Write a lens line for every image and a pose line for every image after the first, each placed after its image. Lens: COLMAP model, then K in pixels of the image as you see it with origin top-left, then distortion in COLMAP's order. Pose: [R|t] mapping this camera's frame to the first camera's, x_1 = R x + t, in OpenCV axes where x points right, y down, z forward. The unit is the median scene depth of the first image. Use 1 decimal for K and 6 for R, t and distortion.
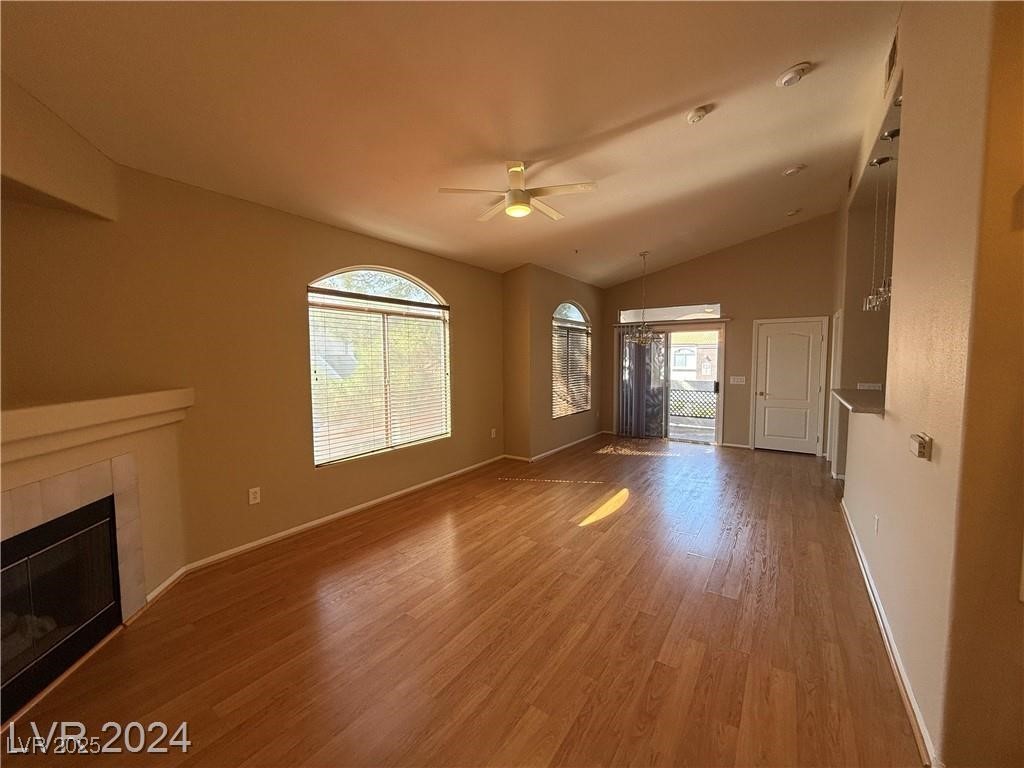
lens RADIAL K [[407.8, 0, 510.0], [0, 407.8, 384.4], [0, 0, 1]] dist [-0.000111, -0.000189]
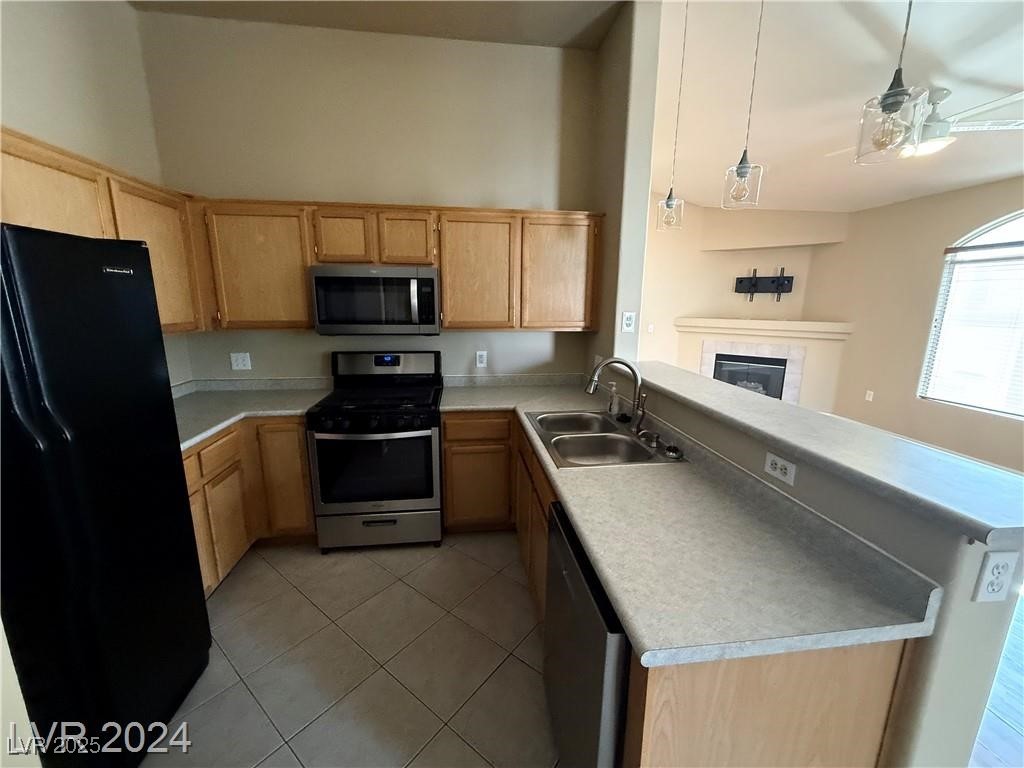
lens RADIAL K [[407.8, 0, 510.0], [0, 407.8, 384.4], [0, 0, 1]] dist [-0.000111, -0.000189]
pose [[-0.747575, 0.130957, -0.651139, 1.295748], [-0.050375, 0.966365, 0.252191, -0.088800], [0.662264, 0.221333, -0.715834, 1.079212]]
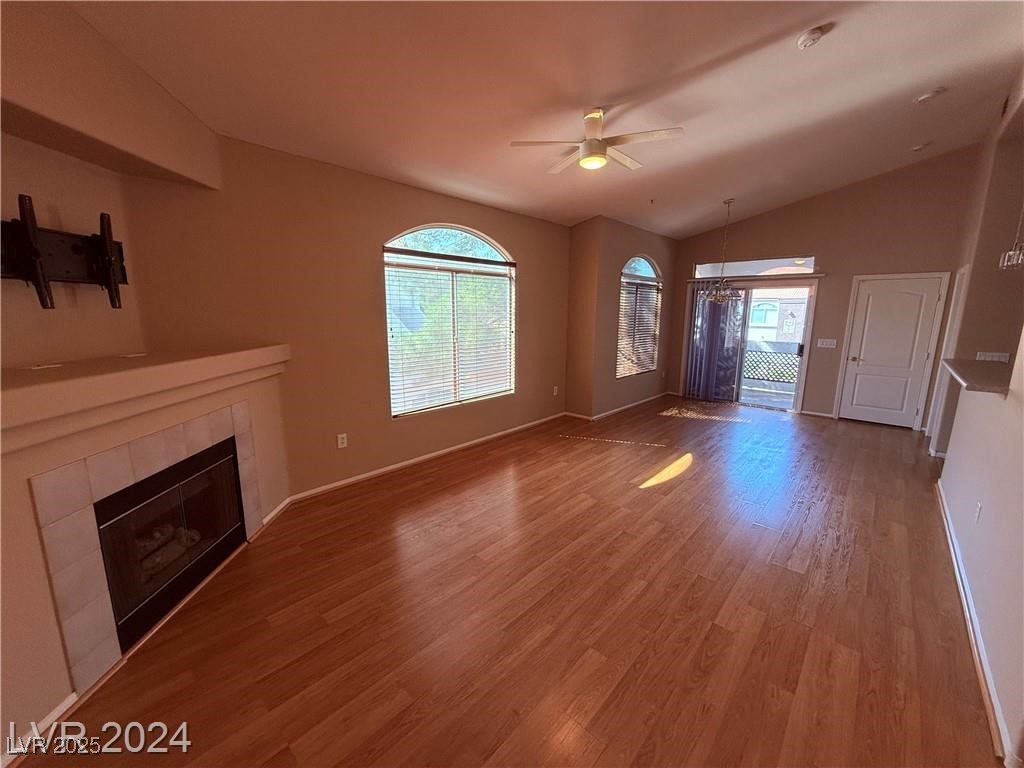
lens RADIAL K [[407.8, 0, 510.0], [0, 407.8, 384.4], [0, 0, 1]] dist [-0.000111, -0.000189]
pose [[0.989173, 0.037604, -0.141854, -0.015837], [-0.021094, 0.993009, 0.116143, -0.018699], [0.145230, -0.111893, 0.983050, -0.015076]]
